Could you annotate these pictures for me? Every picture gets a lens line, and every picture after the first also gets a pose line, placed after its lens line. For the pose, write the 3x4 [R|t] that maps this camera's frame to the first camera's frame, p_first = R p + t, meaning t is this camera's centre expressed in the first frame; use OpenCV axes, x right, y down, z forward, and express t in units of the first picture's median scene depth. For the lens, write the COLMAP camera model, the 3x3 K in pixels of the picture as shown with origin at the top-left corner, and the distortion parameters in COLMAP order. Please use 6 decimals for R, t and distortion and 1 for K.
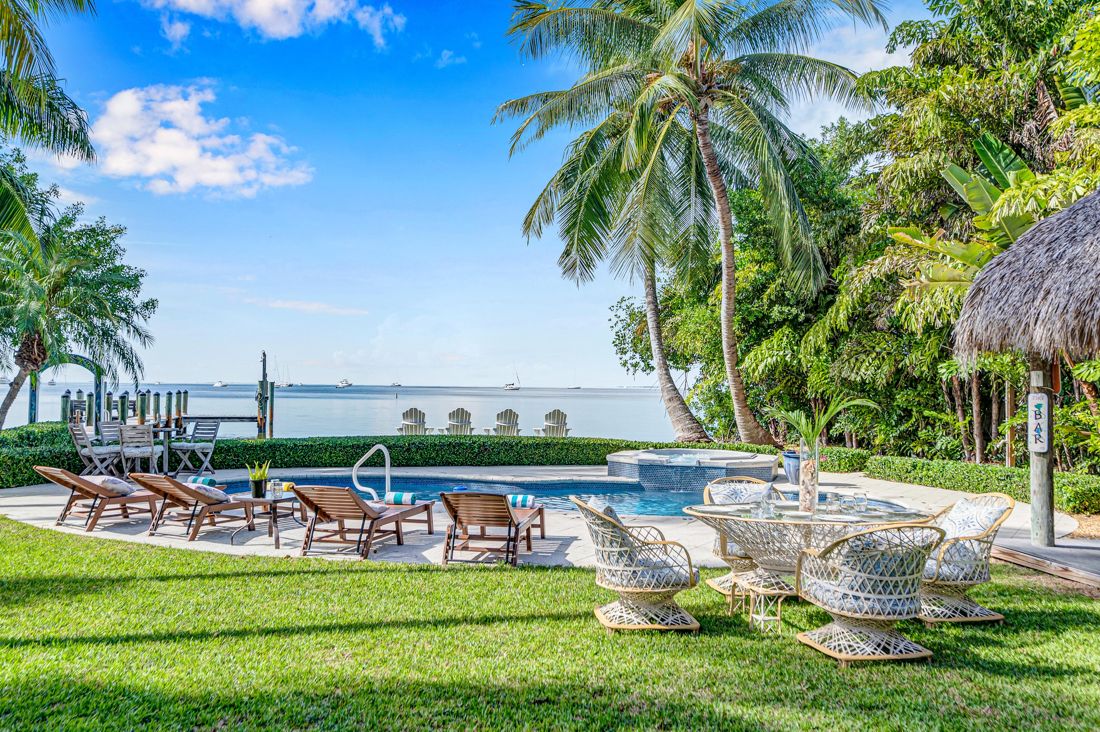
lens RADIAL K [[940.0, 0, 550.0], [0, 940.0, 366.0], [0, 0, 1]] dist [-0.007106, -0.002836]
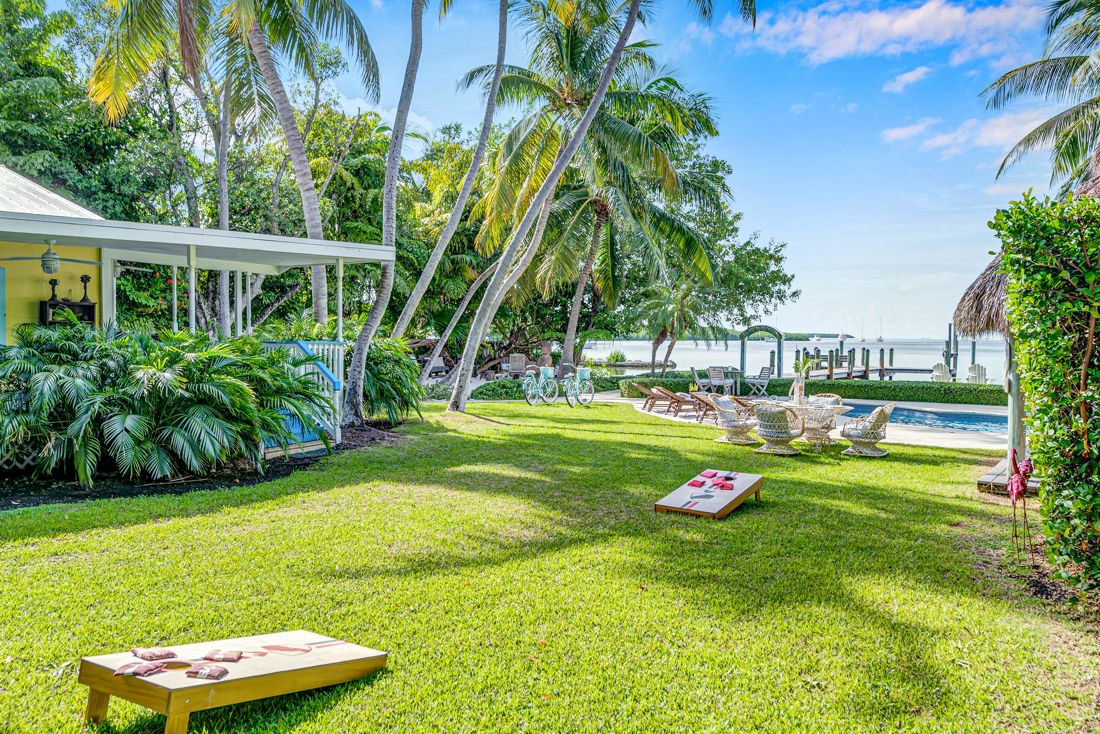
lens RADIAL K [[433.5, 0, 550.5], [0, 433.5, 366.5], [0, 0, 1]] dist [0.000457, 0.000233]
pose [[0.794818, 0.027281, -0.606235, -0.200691], [0.009472, 0.998310, 0.057344, 0.006166], [0.606775, -0.051321, 0.793215, 0.115468]]
